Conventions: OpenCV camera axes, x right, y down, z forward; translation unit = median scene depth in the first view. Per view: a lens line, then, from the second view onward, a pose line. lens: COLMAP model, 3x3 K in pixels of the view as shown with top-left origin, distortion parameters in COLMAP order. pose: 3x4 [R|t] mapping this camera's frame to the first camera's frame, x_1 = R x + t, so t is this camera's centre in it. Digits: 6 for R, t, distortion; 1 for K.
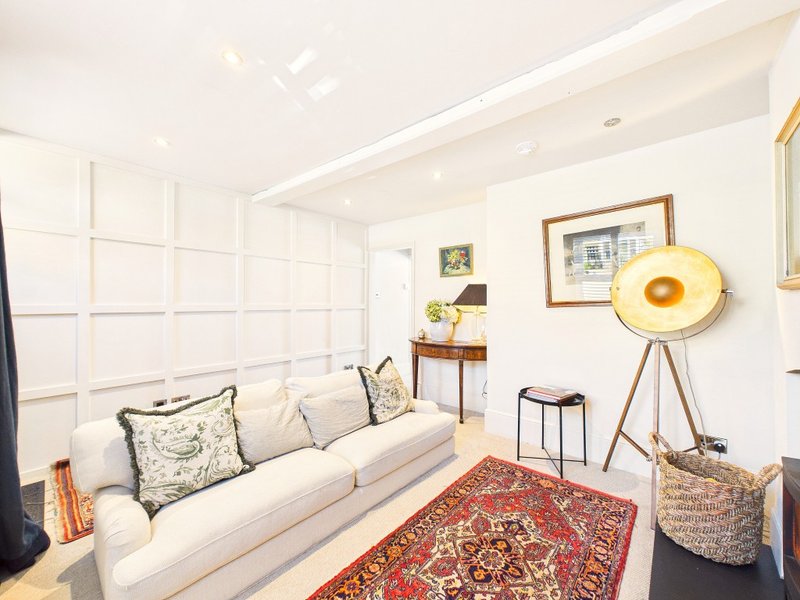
lens RADIAL K [[321.3, 0, 400.0], [0, 321.3, 300.0], [0, 0, 1]] dist [-0.000948, -0.000068]
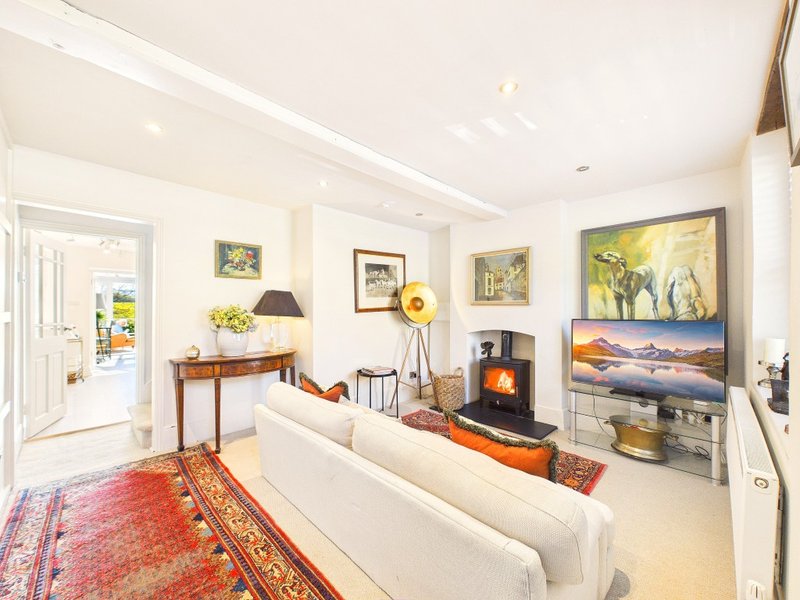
lens RADIAL K [[323.4, 0, 400.8], [0, 323.4, 308.2], [0, 0, 1]] dist [0.000046, 0.000077]
pose [[0.068478, 0.006091, 0.997634, -0.906220], [-0.009005, 0.999944, -0.005487, 0.008675], [-0.997612, -0.008608, 0.068529, 0.703903]]
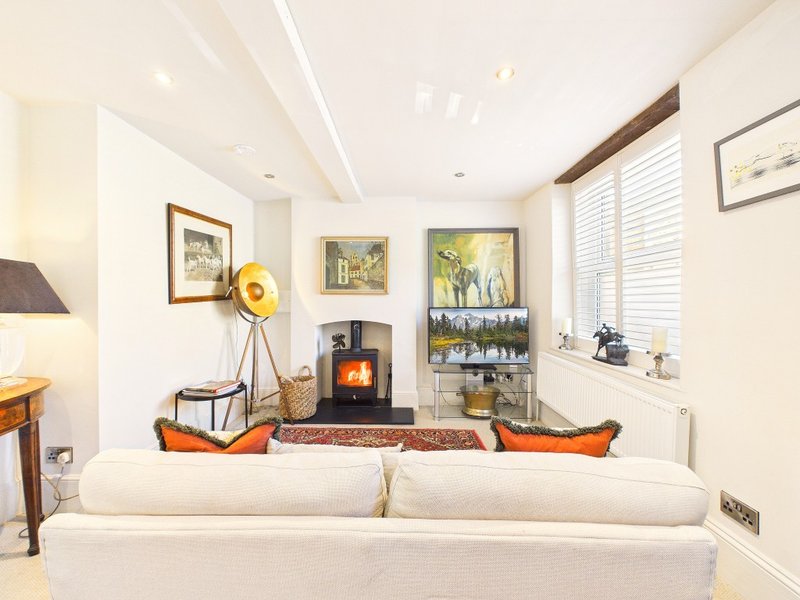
lens RADIAL K [[321.3, 0, 400.0], [0, 321.3, 300.0], [0, 0, 1]] dist [-0.000948, -0.000068]
pose [[-0.642942, -0.001729, 0.765913, -0.615771], [-0.006655, 0.999972, -0.003330, 0.010392], [-0.765886, -0.007238, -0.642936, 1.072656]]
